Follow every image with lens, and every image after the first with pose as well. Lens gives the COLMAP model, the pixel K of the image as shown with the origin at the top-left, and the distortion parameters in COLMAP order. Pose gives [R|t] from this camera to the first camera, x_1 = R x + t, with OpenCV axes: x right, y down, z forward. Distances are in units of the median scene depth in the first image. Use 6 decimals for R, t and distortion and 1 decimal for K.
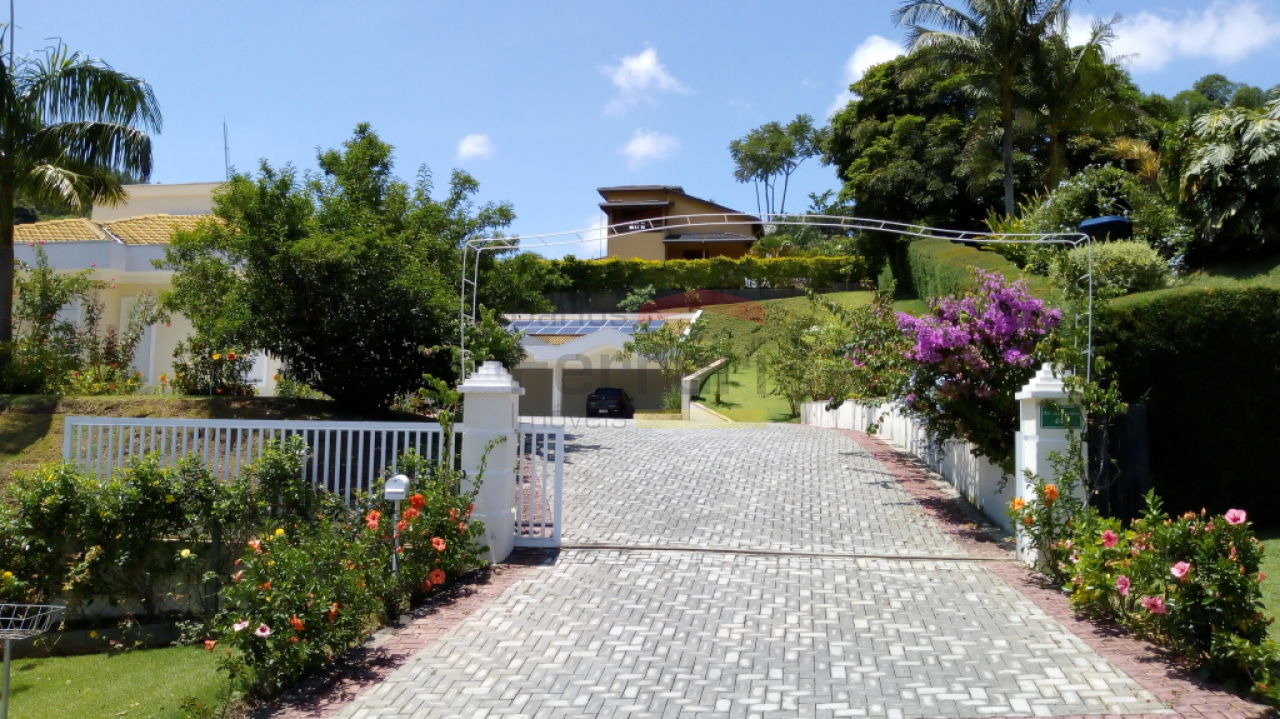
lens RADIAL K [[1012.8, 0, 639.6], [0, 1012.8, 356.6], [0, 0, 1]] dist [-0.008996, -0.003424]
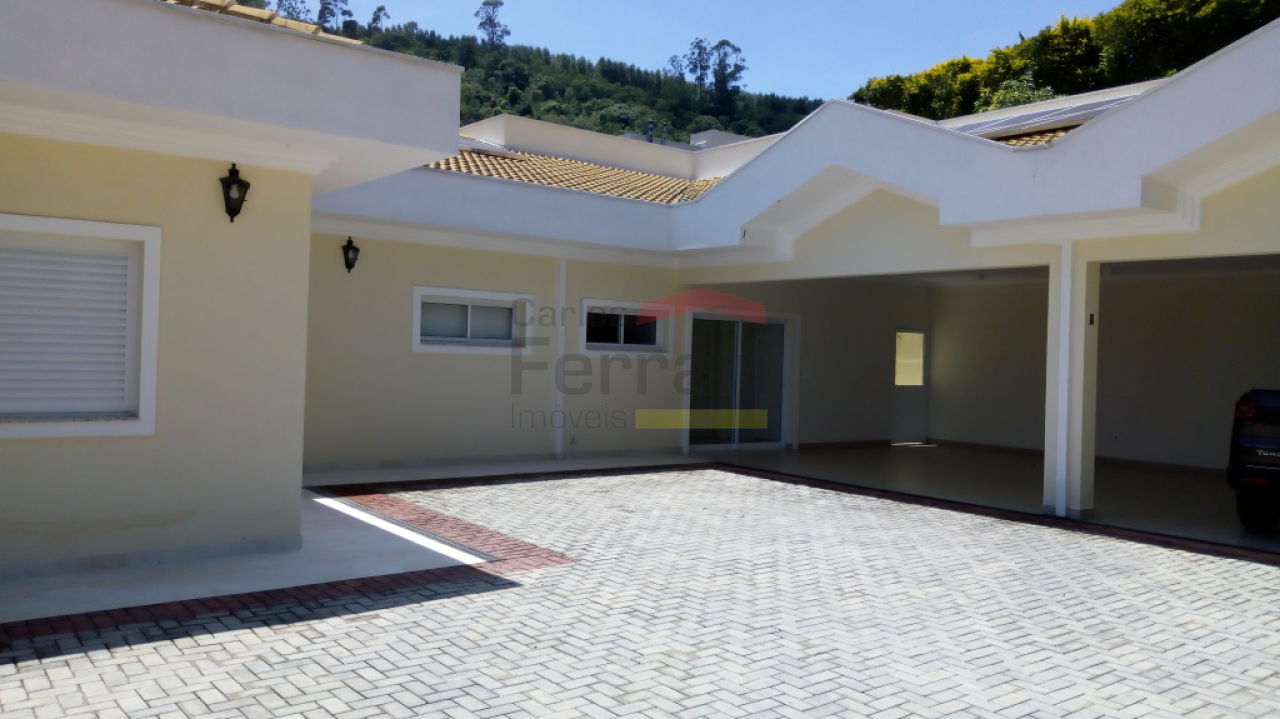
lens RADIAL K [[1006.6, 0, 638.0], [0, 1006.6, 351.5], [0, 0, 1]] dist [0.077318, -0.171647]
pose [[0.745875, 0.003099, -0.666079, -0.030792], [0.039322, 0.998040, 0.048676, 0.059033], [0.664924, -0.062498, 0.744292, 2.792236]]
